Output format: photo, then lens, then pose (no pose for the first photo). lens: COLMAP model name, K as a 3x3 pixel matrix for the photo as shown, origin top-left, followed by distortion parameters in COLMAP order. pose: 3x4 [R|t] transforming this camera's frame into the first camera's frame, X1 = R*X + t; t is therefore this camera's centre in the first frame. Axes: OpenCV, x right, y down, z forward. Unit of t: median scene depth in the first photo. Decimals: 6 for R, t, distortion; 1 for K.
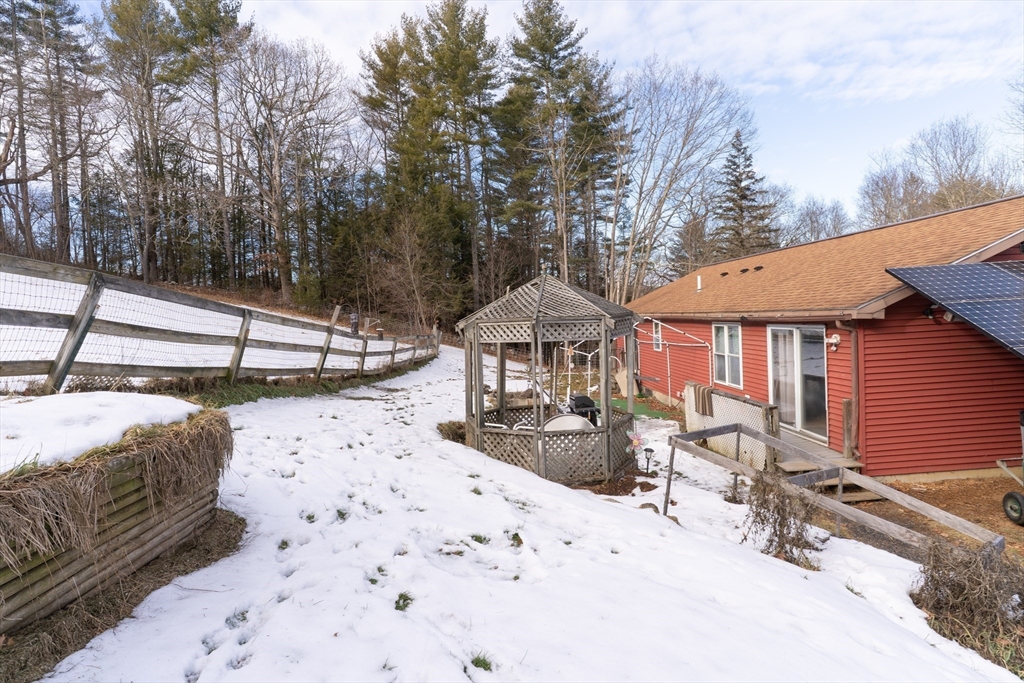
lens RADIAL K [[534.9, 0, 512.0], [0, 534.9, 341.5], [0, 0, 1]] dist [-0.001009, -0.000244]
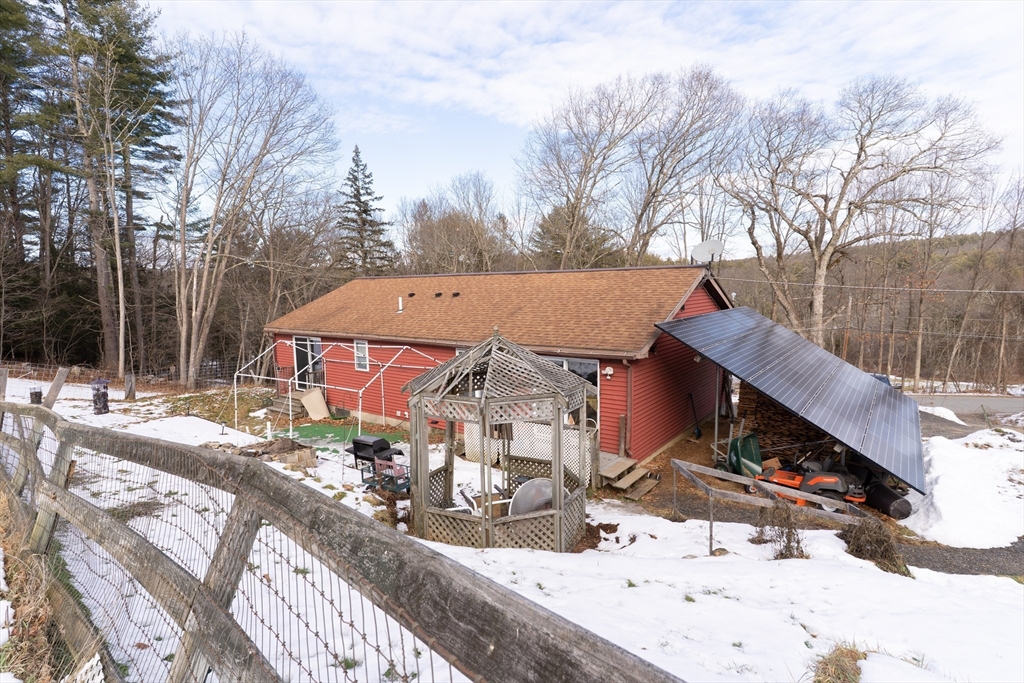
lens RADIAL K [[515.8, 0, 515.4], [0, 515.8, 327.4], [0, 0, 1]] dist [0.000656, 0.000029]
pose [[0.643894, -0.021747, 0.764805, -0.296702], [0.021773, 0.999712, 0.010096, -0.071865], [-0.764804, 0.010151, 0.644183, 0.183454]]
